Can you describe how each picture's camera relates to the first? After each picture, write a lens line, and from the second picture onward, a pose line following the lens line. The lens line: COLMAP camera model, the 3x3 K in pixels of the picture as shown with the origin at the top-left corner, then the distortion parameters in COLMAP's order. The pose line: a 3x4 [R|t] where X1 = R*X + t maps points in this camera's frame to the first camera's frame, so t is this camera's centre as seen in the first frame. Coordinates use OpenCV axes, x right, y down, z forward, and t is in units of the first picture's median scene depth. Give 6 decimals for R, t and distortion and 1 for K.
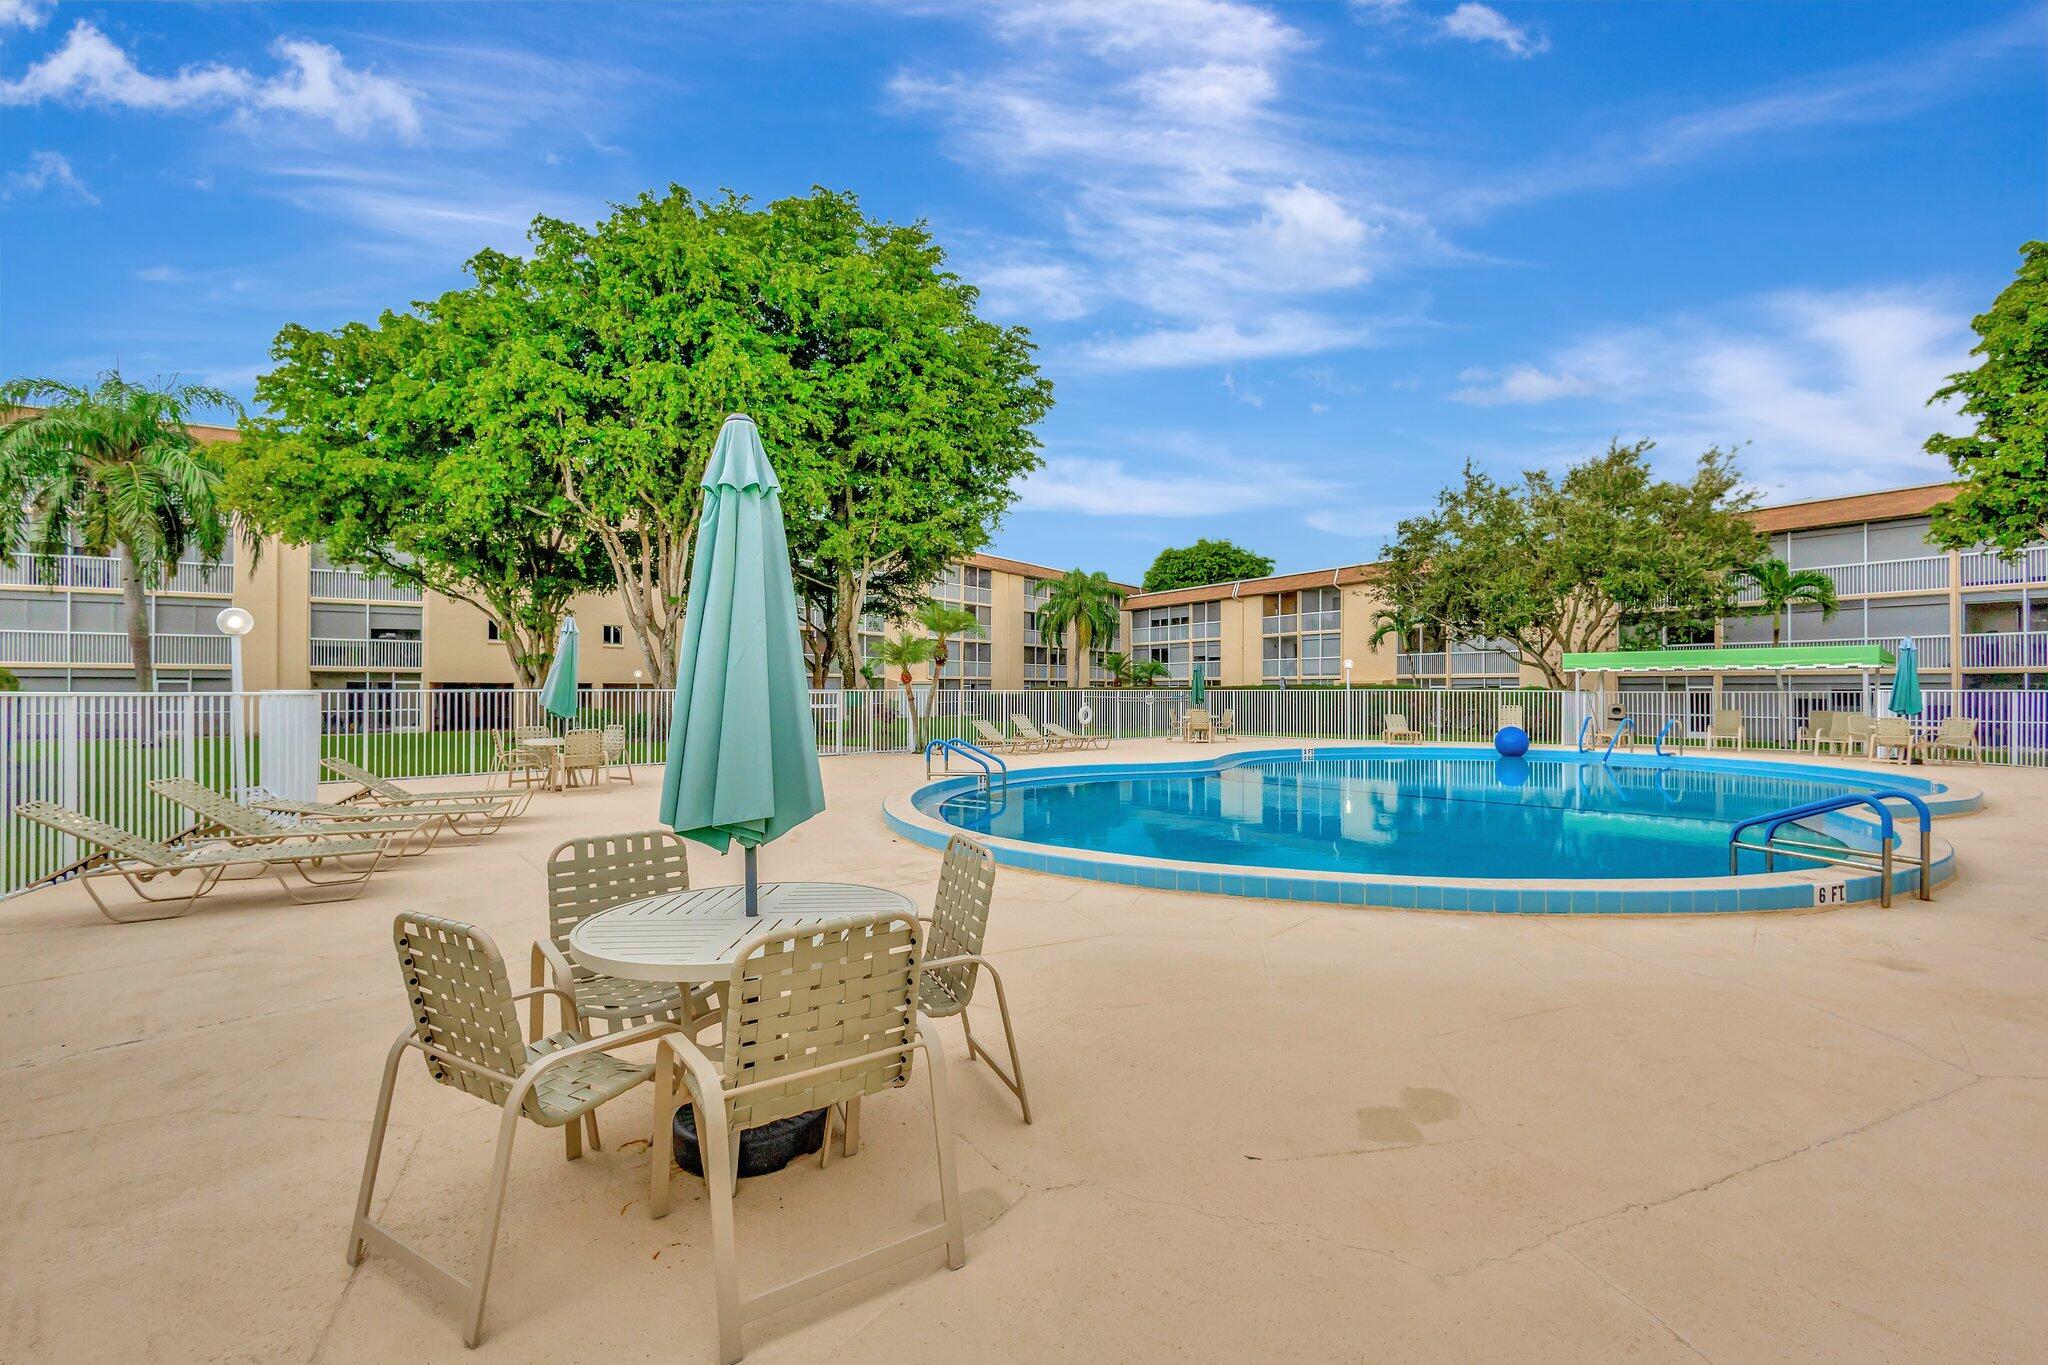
lens RADIAL K [[939.4, 0, 1023.4], [0, 939.4, 680.2], [0, 0, 1]] dist [0.008603, -0.000656]
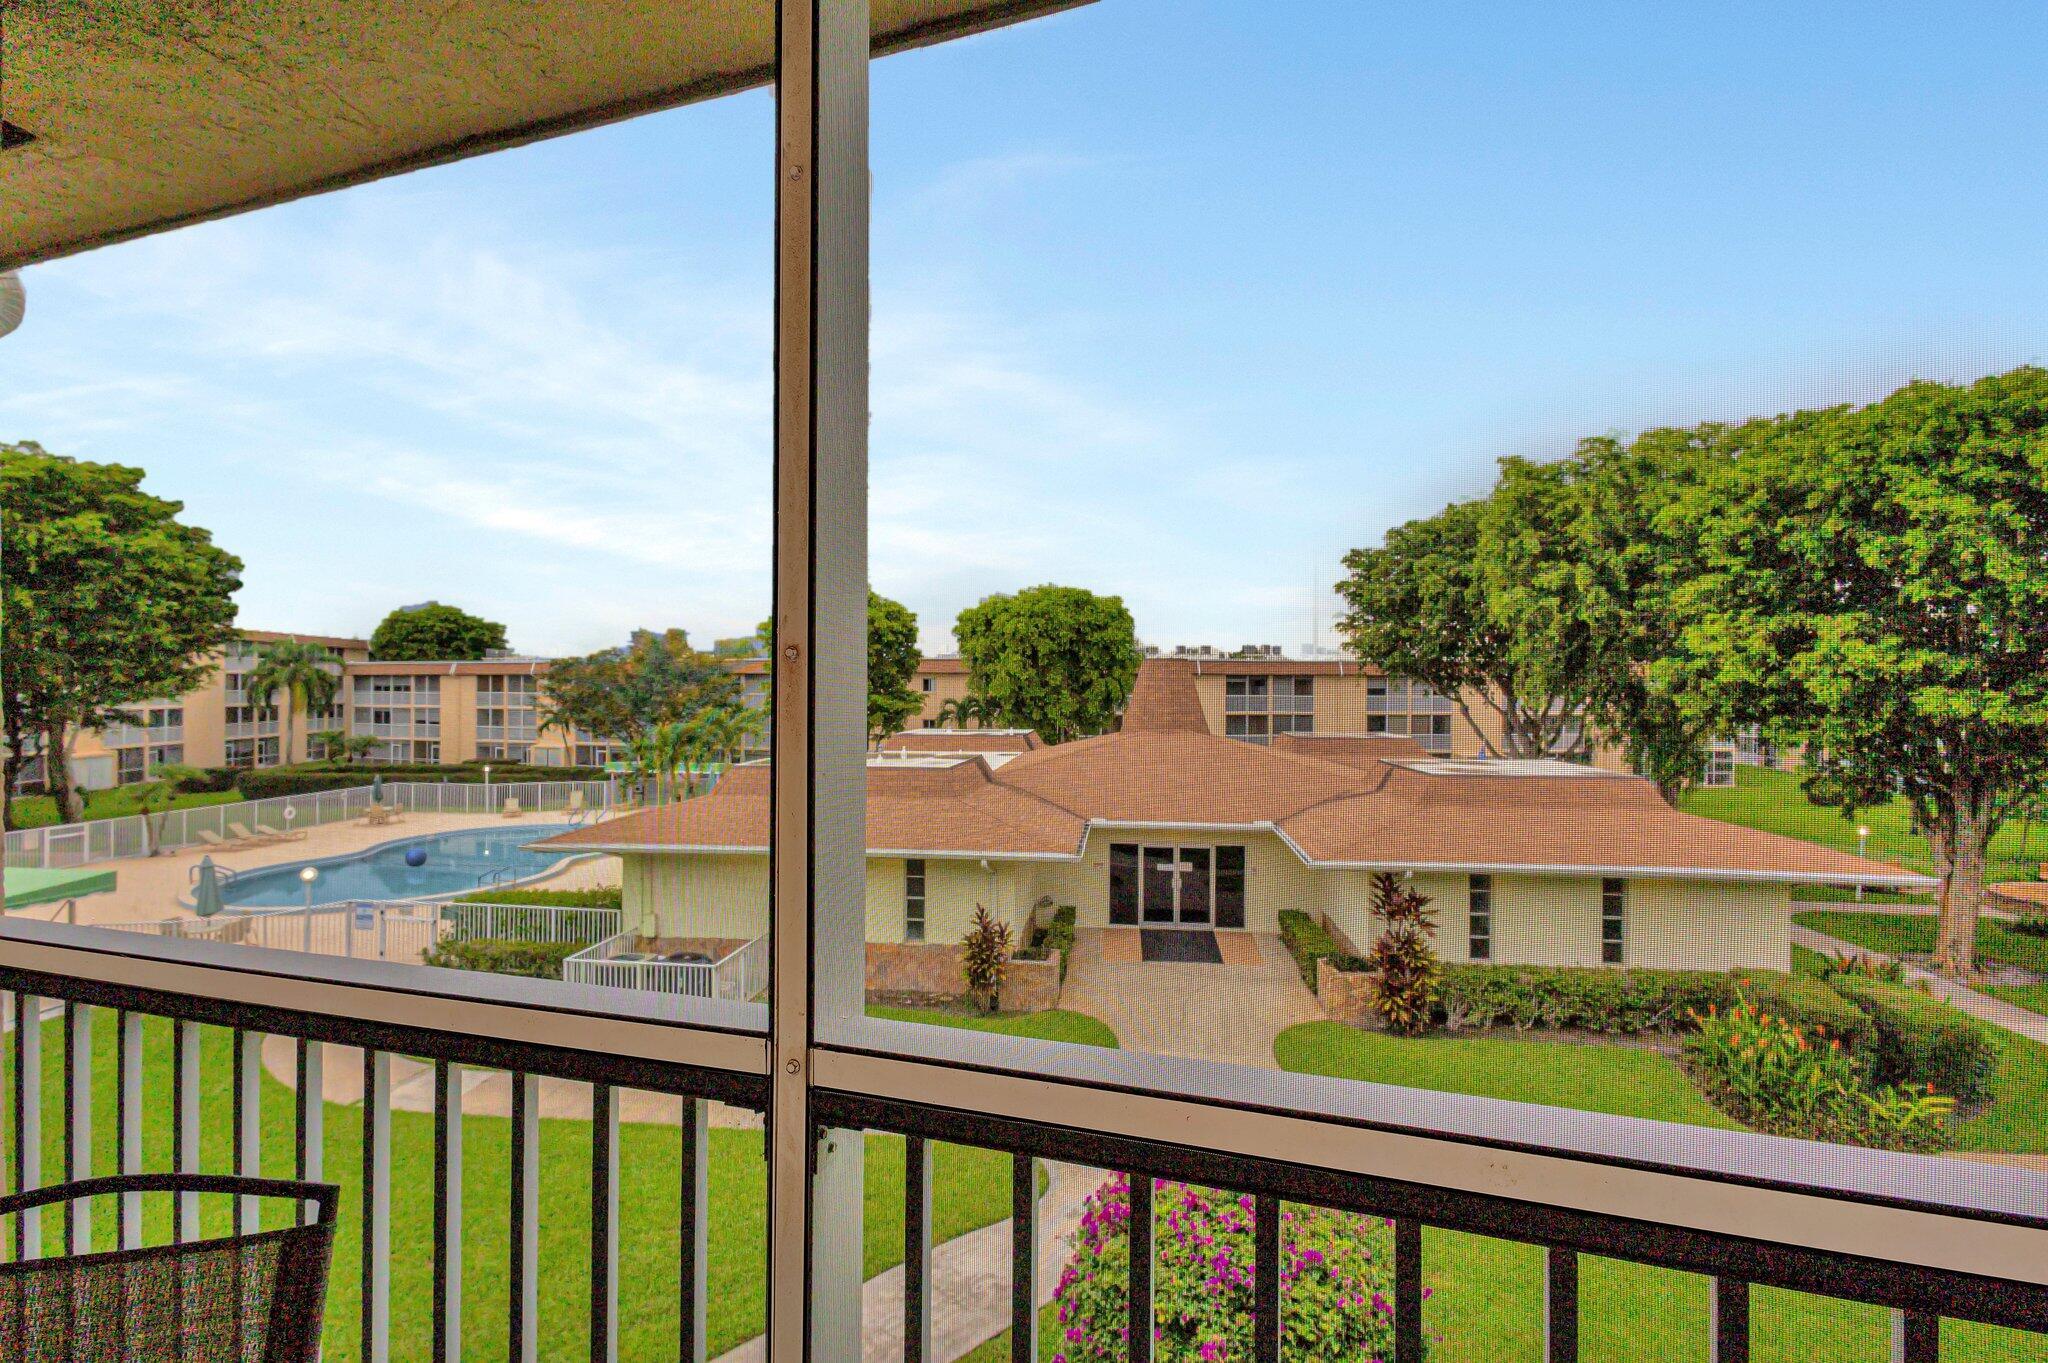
lens RADIAL K [[929.2, 0, 1024.0], [0, 929.2, 681.5], [0, 0, 1]] dist [0.001462, -0.000493]
pose [[0.752068, 0.002497, 0.659081, -0.013647], [-0.002449, 0.999997, -0.000995, -0.073260], [-0.659081, -0.000866, 0.752071, -0.378209]]
